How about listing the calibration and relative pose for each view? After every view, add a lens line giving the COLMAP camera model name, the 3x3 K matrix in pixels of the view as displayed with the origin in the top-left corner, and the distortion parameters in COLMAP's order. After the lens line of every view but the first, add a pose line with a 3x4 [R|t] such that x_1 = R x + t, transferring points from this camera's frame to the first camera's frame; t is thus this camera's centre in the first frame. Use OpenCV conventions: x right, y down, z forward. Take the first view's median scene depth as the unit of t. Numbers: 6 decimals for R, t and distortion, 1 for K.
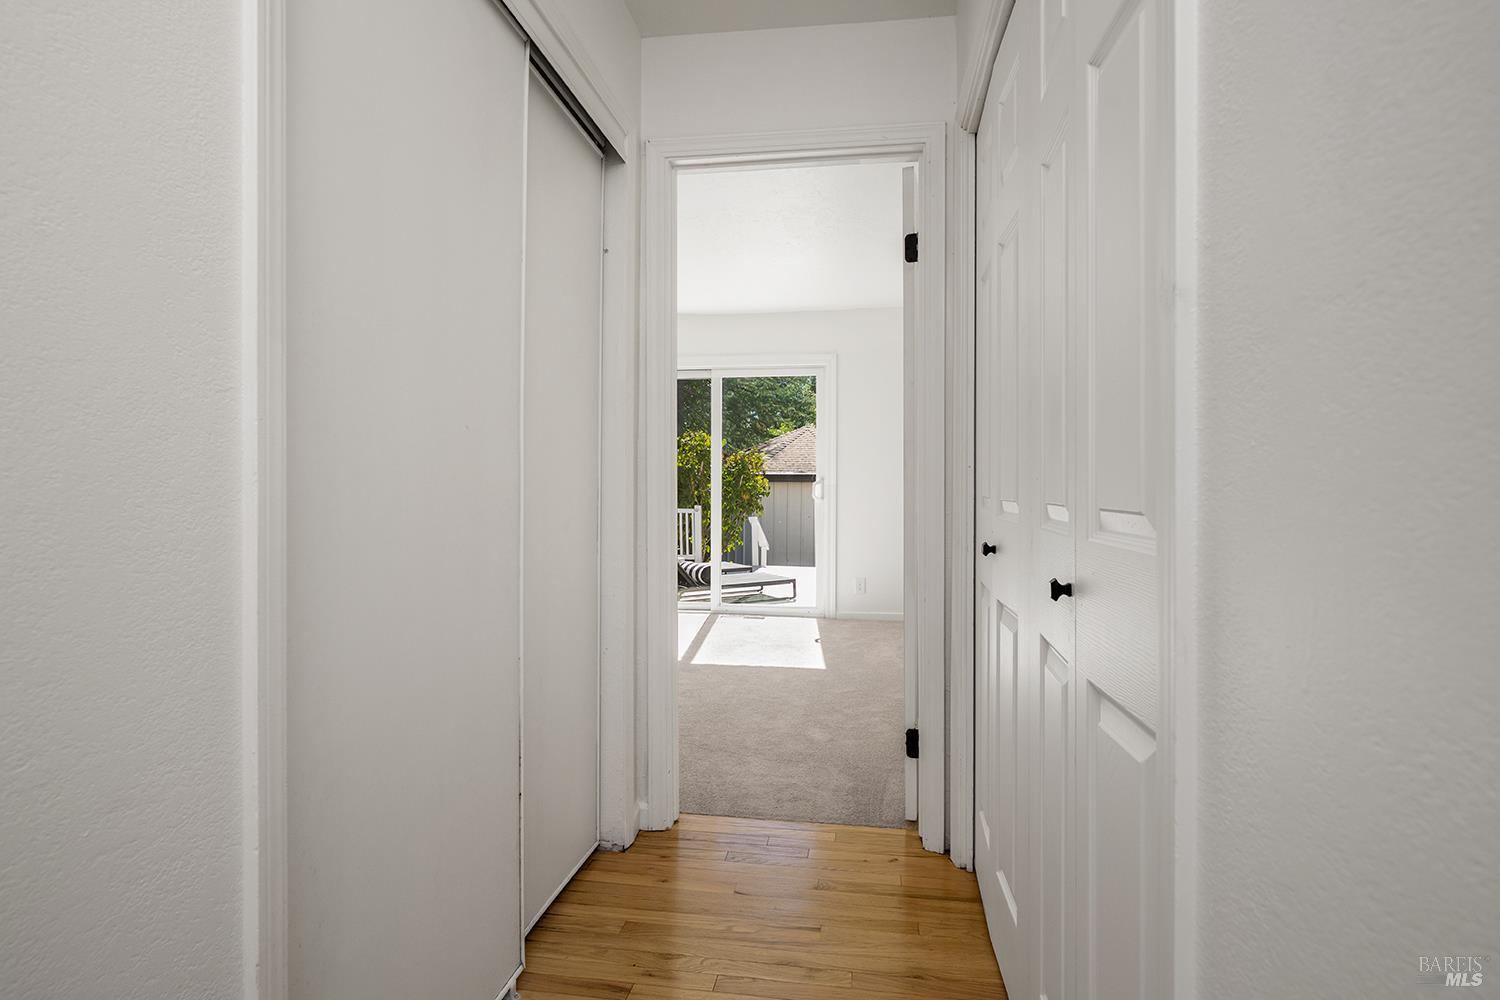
lens RADIAL K [[755.3, 0, 750.8], [0, 755.3, 488.8], [0, 0, 1]] dist [0.001384, 0.000099]
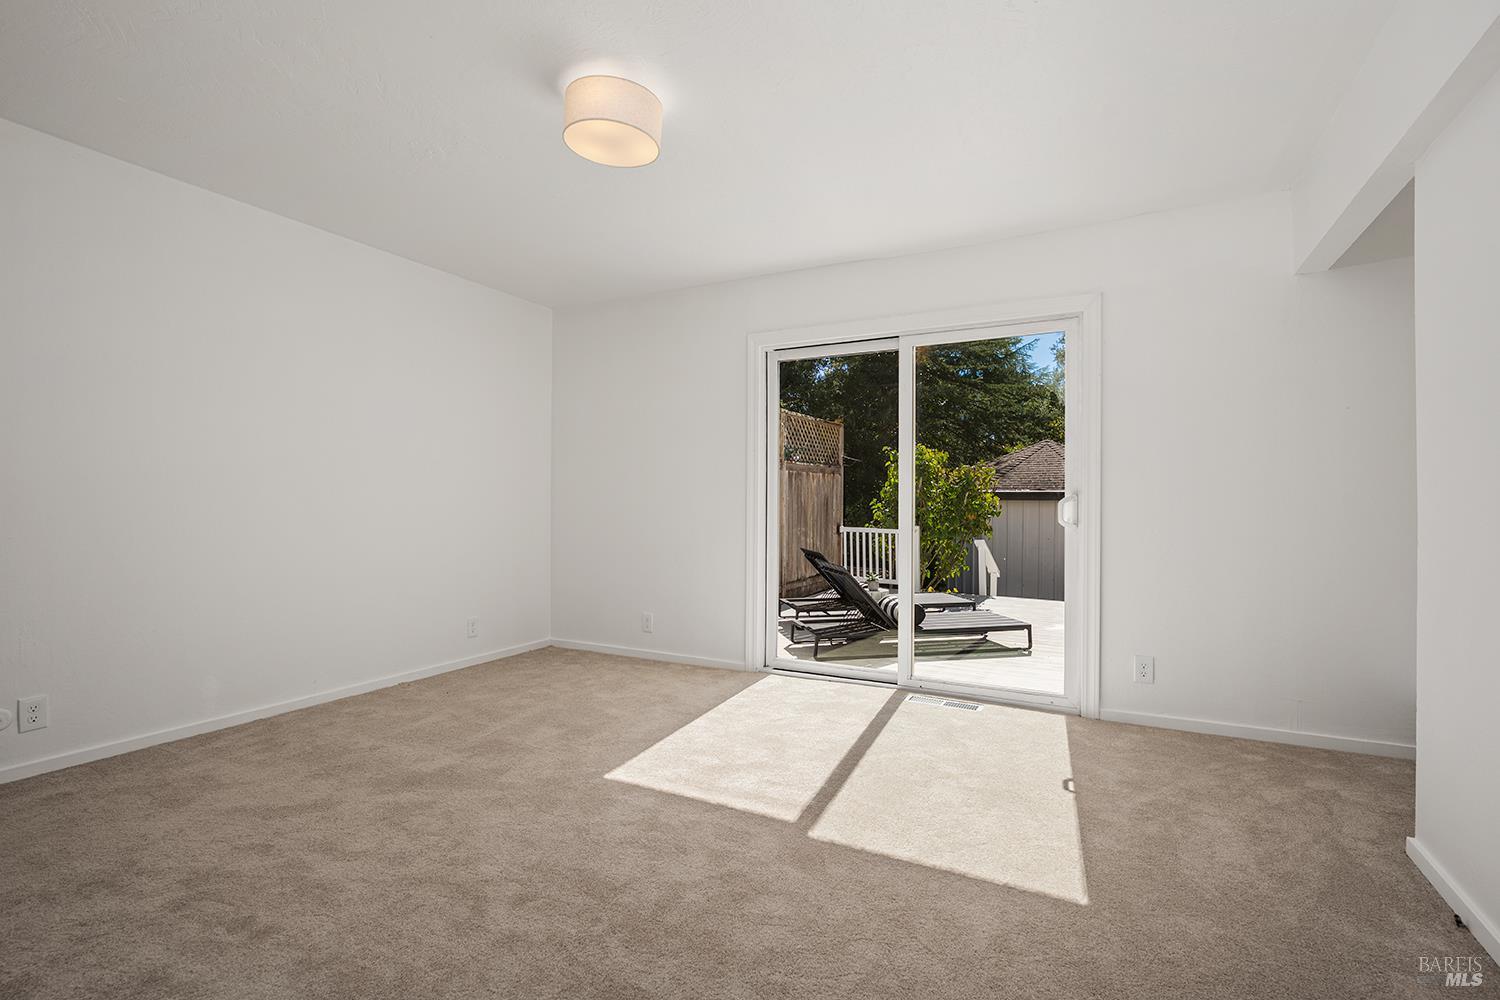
lens RADIAL K [[686.2, 0, 748.8], [0, 686.2, 495.6], [0, 0, 1]] dist [-0.001449, 0.000882]
pose [[0.944766, 0.002967, -0.327731, 0.010912], [-0.008194, 0.999860, -0.014570, -0.000354], [0.327642, 0.016450, 0.944659, 0.166057]]
